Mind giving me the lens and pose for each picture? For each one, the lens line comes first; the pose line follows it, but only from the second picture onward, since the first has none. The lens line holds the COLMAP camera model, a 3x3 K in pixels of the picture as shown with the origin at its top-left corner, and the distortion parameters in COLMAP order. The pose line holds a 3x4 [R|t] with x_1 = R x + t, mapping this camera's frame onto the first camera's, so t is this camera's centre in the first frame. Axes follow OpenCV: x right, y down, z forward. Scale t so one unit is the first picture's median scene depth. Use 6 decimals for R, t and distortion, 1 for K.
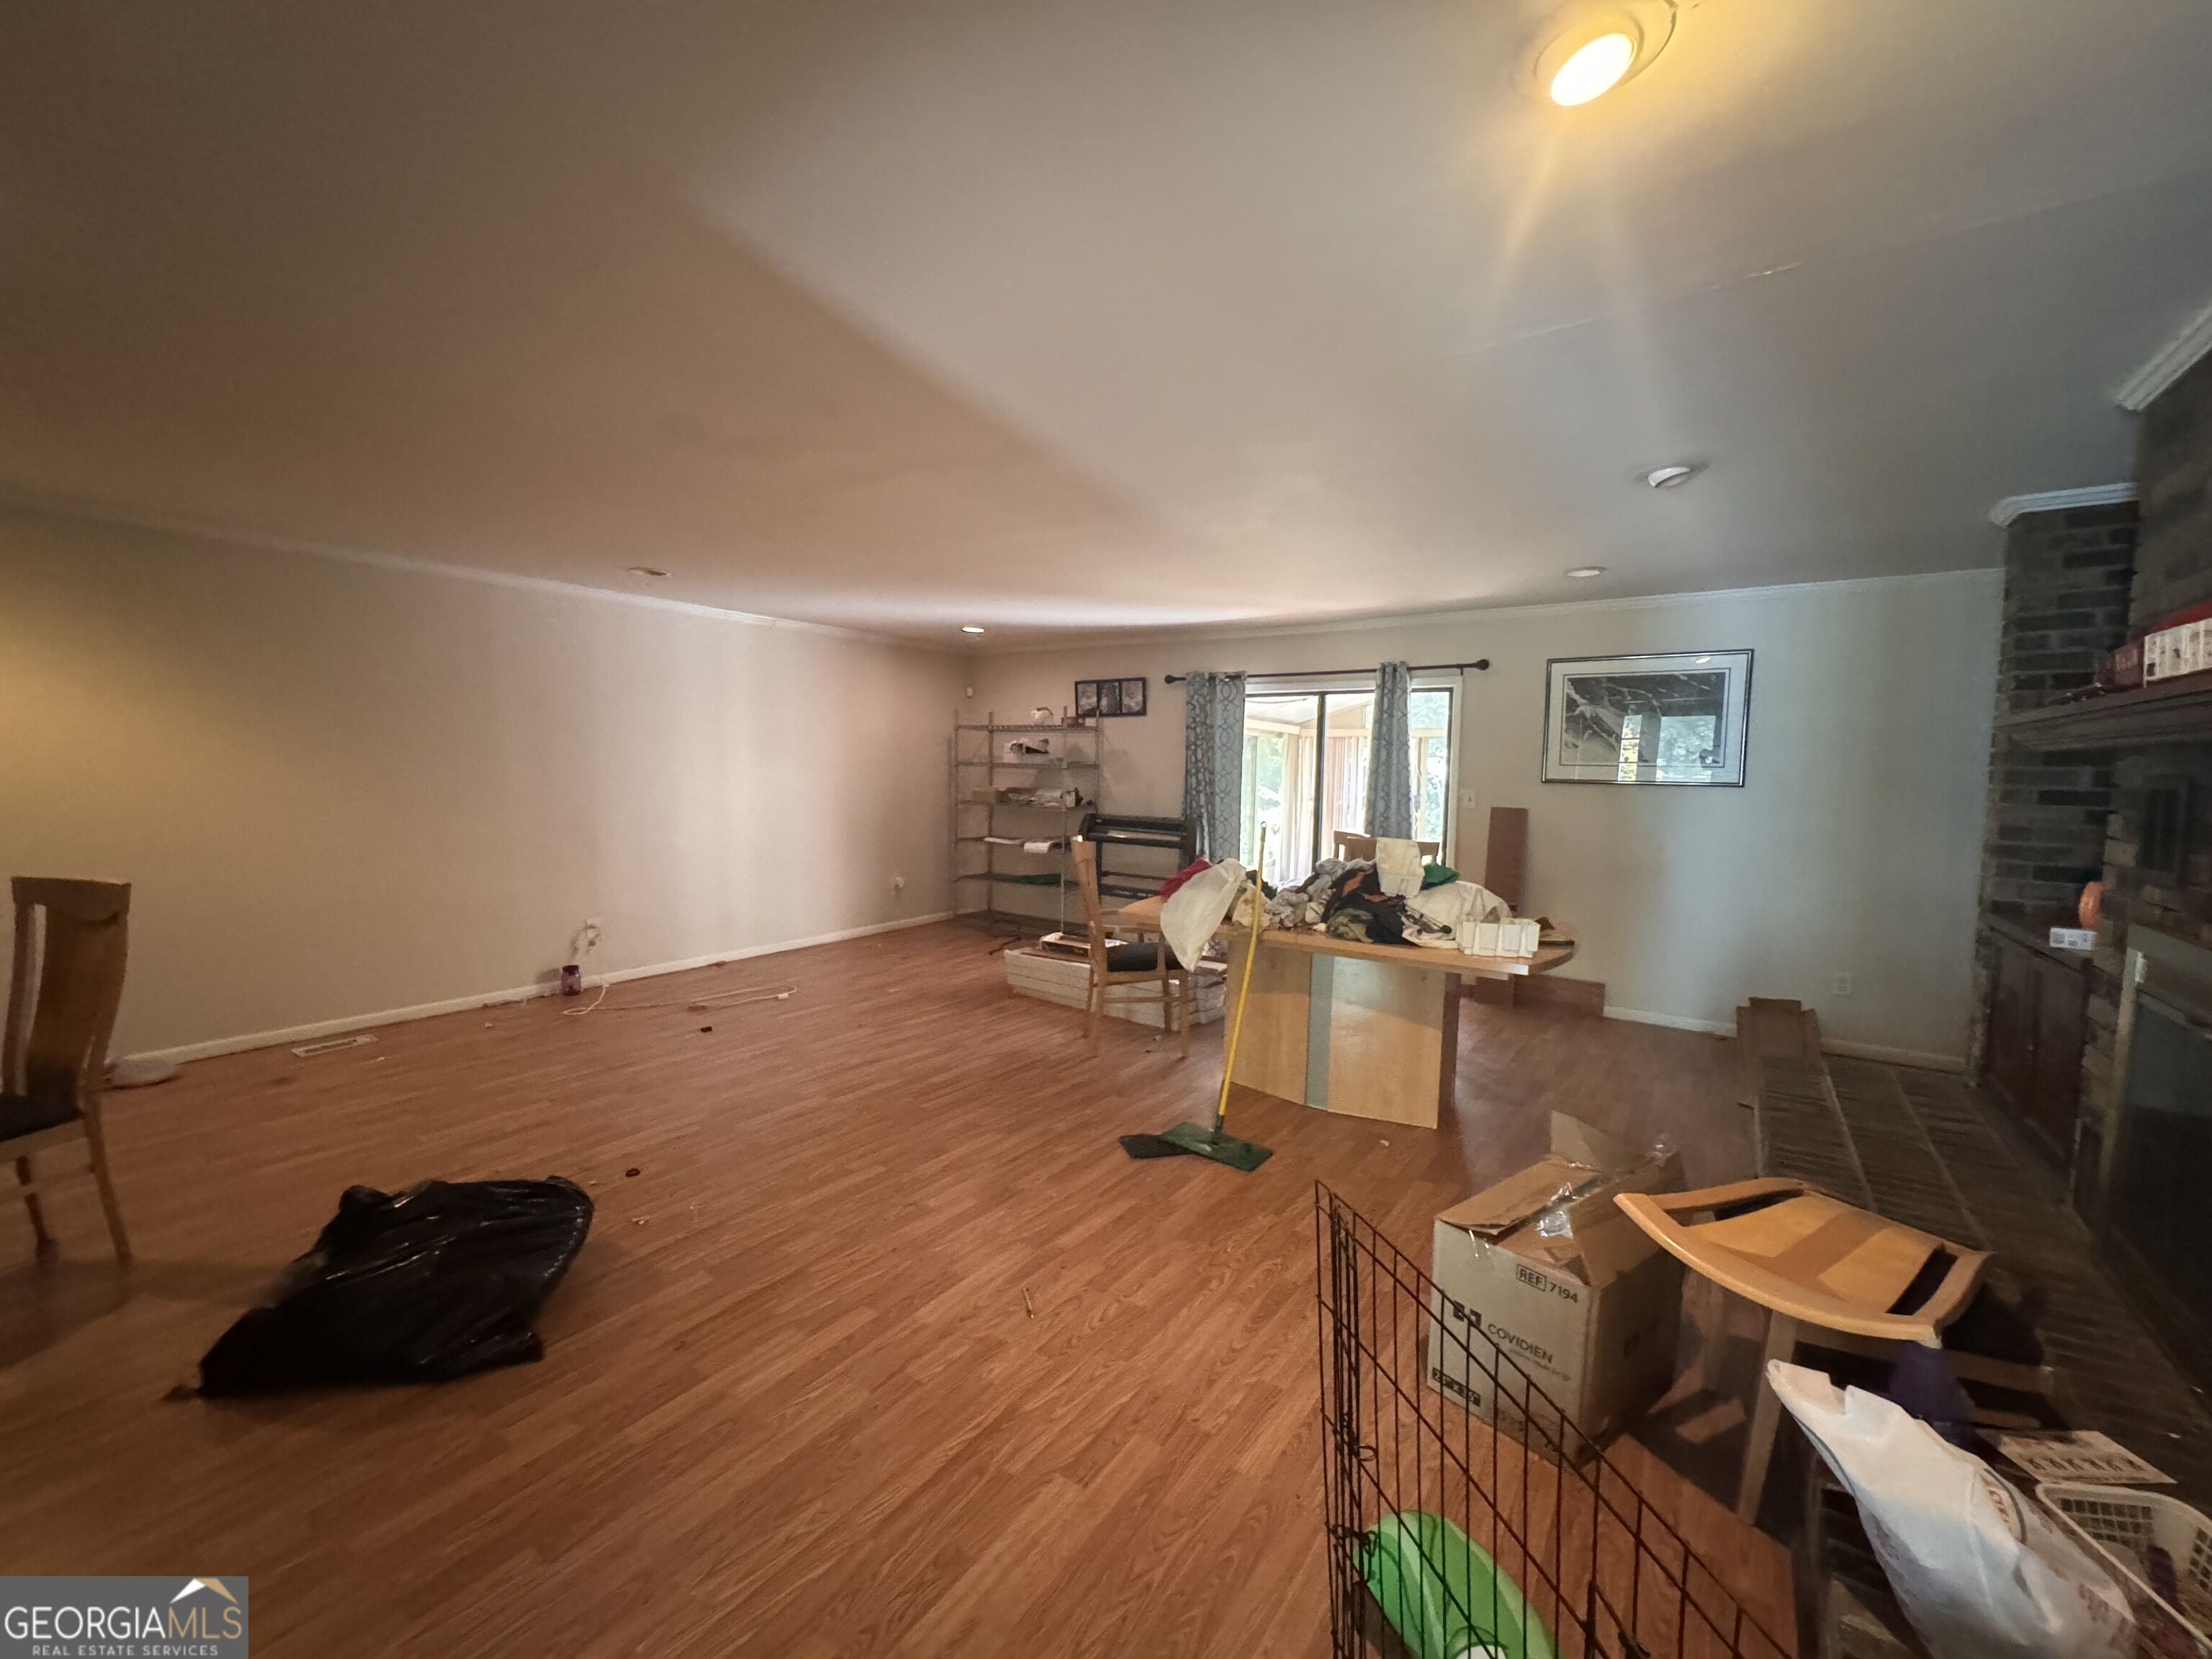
lens RADIAL K [[882.1, 0, 1114.4], [0, 882.1, 830.1], [0, 0, 1]] dist [-0.002979, 0.000837]
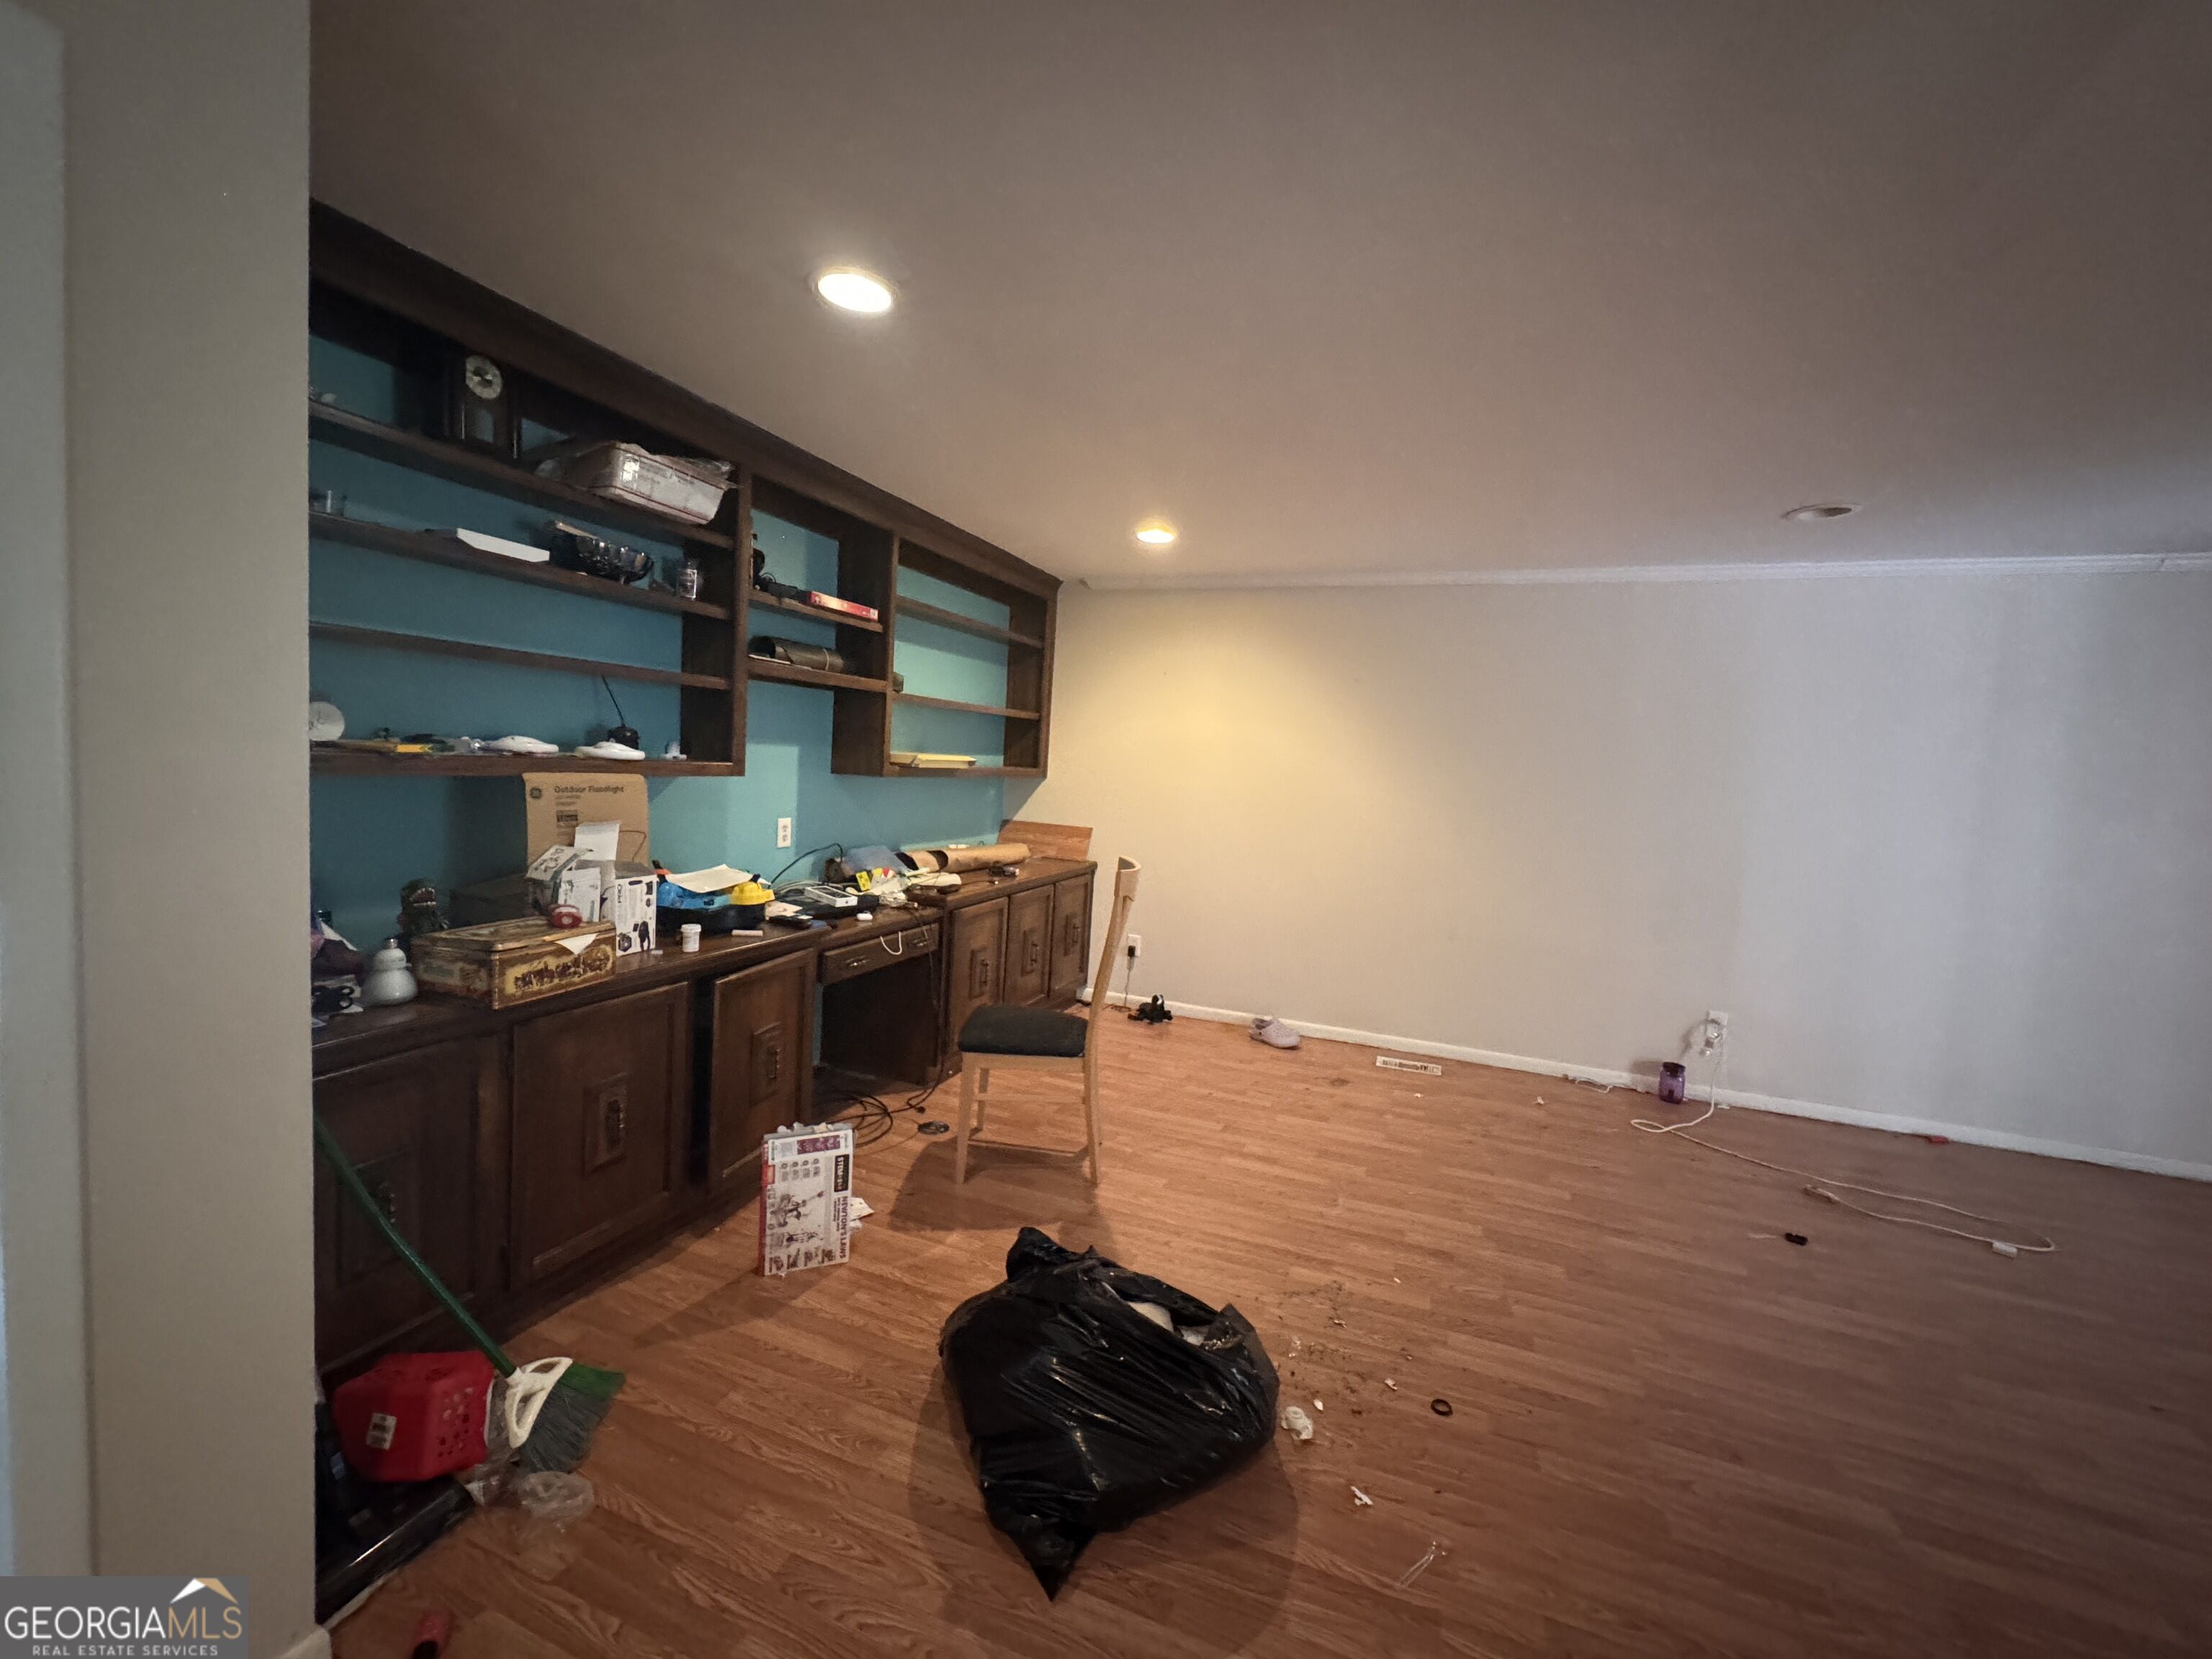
lens RADIAL K [[882.1, 0, 1112.8], [0, 882.1, 833.2], [0, 0, 1]] dist [-0.002979, 0.000837]
pose [[0.234463, 0.070451, -0.969569, -0.001682], [-0.126614, 0.991088, 0.041397, -0.015526], [0.963844, 0.113055, 0.241293, 0.328796]]
